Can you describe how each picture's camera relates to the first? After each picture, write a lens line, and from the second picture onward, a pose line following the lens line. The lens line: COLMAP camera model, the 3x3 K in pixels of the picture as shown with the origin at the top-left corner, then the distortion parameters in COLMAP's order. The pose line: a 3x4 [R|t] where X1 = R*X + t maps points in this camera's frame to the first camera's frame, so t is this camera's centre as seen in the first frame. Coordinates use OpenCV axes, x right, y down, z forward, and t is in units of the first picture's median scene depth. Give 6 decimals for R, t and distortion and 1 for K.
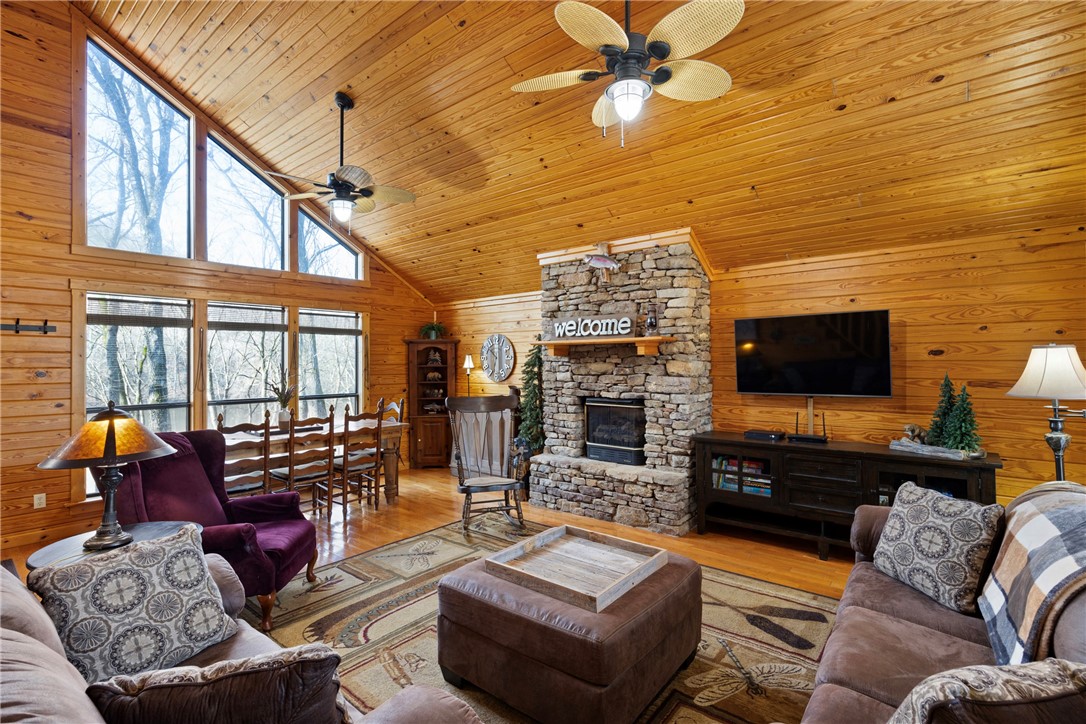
lens RADIAL K [[503.6, 0, 547.5], [0, 503.6, 355.5], [0, 0, 1]] dist [0.002831, 0.000244]
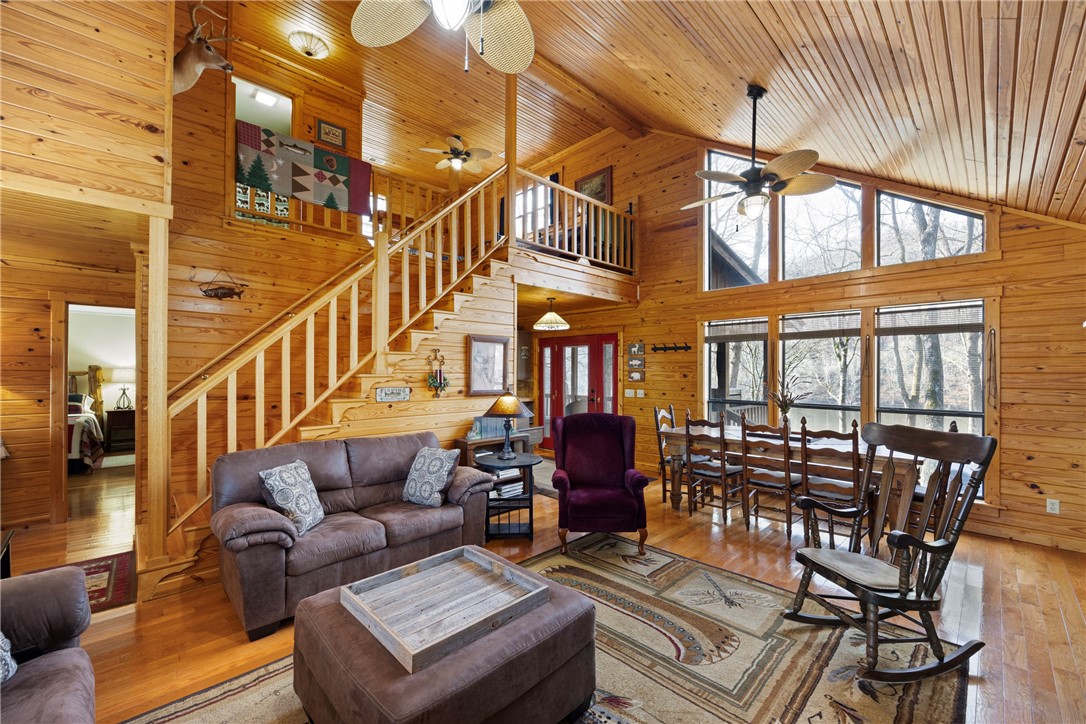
lens RADIAL K [[444.8, 0, 545.0], [0, 444.8, 371.9], [0, 0, 1]] dist [0.001807, 0.000168]
pose [[-0.110894, 0.008741, -0.993794, 0.406246], [0.011451, 0.999906, 0.007517, 0.006524], [0.993766, -0.010546, -0.110984, 0.617709]]
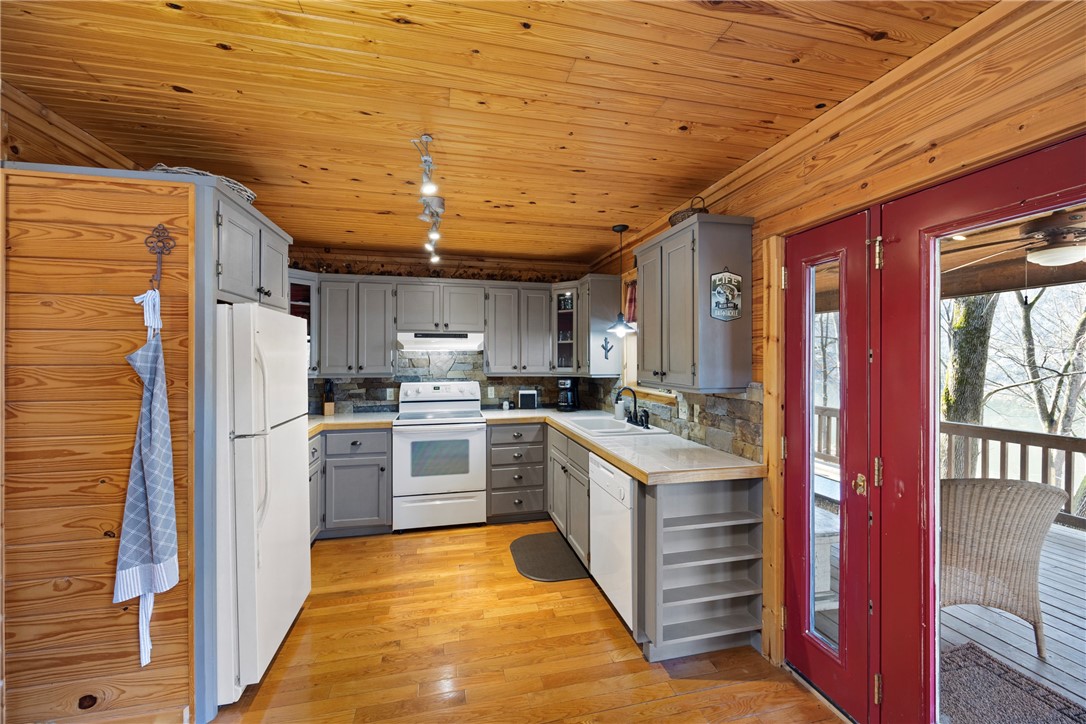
lens RADIAL K [[444.9, 0, 546.9], [0, 444.9, 357.3], [0, 0, 1]] dist [0.002250, 0.000191]
pose [[-0.613055, 0.004978, -0.790025, -0.762320], [0.013365, 0.999902, -0.004070, 0.008166], [0.789927, -0.013054, -0.613061, 0.493239]]
